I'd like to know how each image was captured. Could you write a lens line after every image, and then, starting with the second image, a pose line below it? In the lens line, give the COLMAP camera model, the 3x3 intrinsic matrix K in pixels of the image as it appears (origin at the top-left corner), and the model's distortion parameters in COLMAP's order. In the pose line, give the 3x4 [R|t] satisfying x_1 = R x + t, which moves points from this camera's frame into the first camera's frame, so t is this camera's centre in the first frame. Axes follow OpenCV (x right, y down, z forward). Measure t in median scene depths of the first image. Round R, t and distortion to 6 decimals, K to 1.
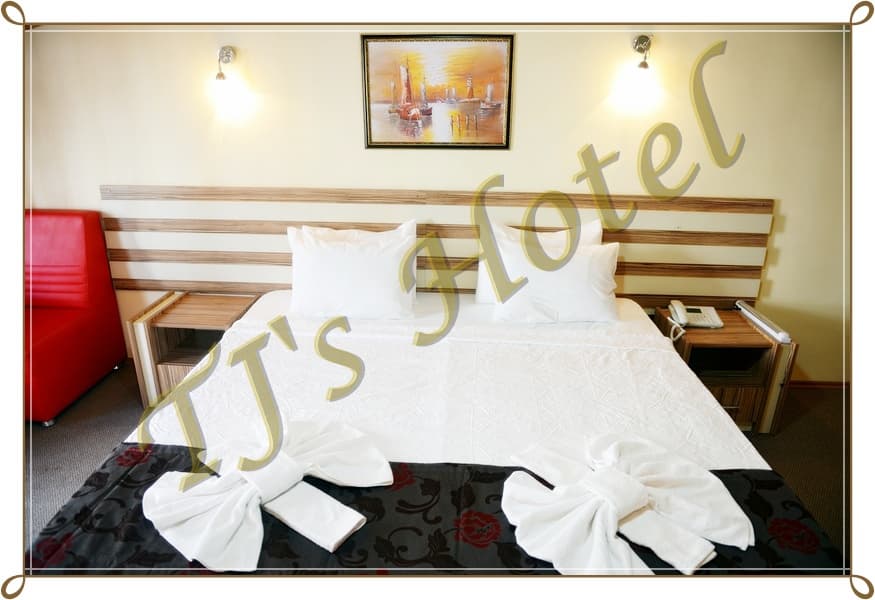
lens RADIAL K [[557.1, 0, 434.8], [0, 557.1, 296.9], [0, 0, 1]] dist [-0.051012, -0.000219]
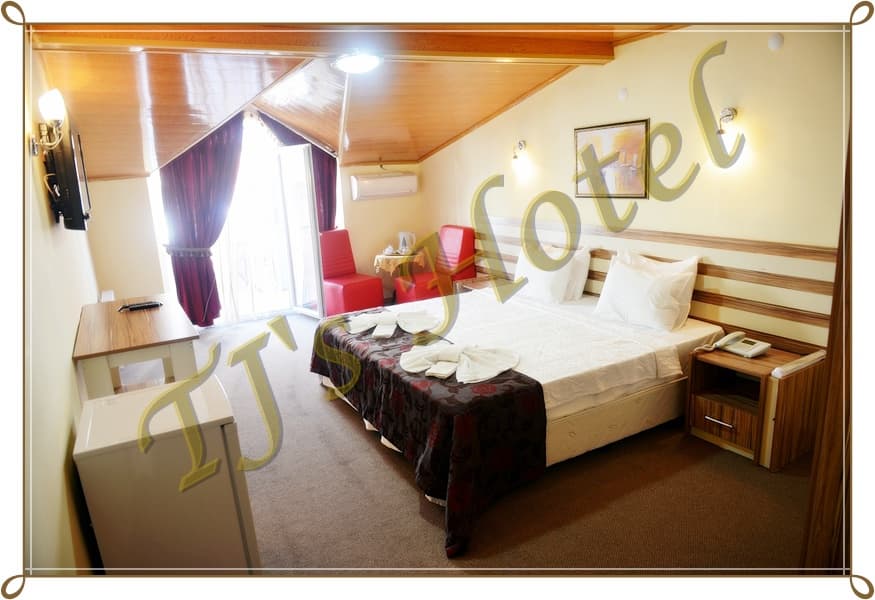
lens RADIAL K [[557.1, 0, 434.8], [0, 557.1, 296.9], [0, 0, 1]] dist [-0.051012, -0.000219]
pose [[0.520777, 0.154790, -0.839542, 1.061231], [-0.232792, 0.971904, 0.034791, 0.045313], [0.821340, 0.177320, 0.542179, -0.132803]]
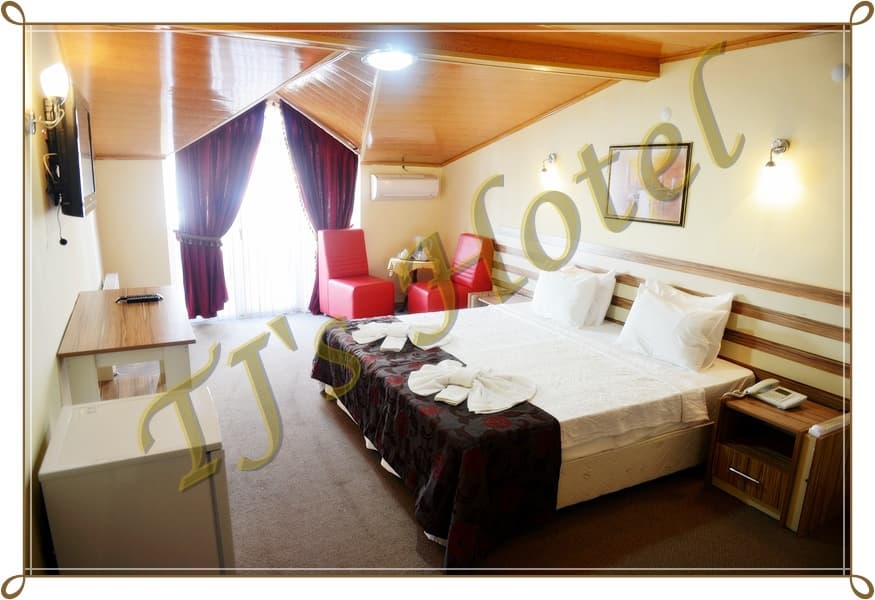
lens RADIAL K [[557.1, 0, 434.8], [0, 557.1, 296.9], [0, 0, 1]] dist [-0.051012, -0.000219]
pose [[0.492274, 0.195991, -0.848088, 0.987792], [-0.312325, 0.949212, 0.038071, 0.021037], [0.812477, 0.246138, 0.528485, -0.112566]]
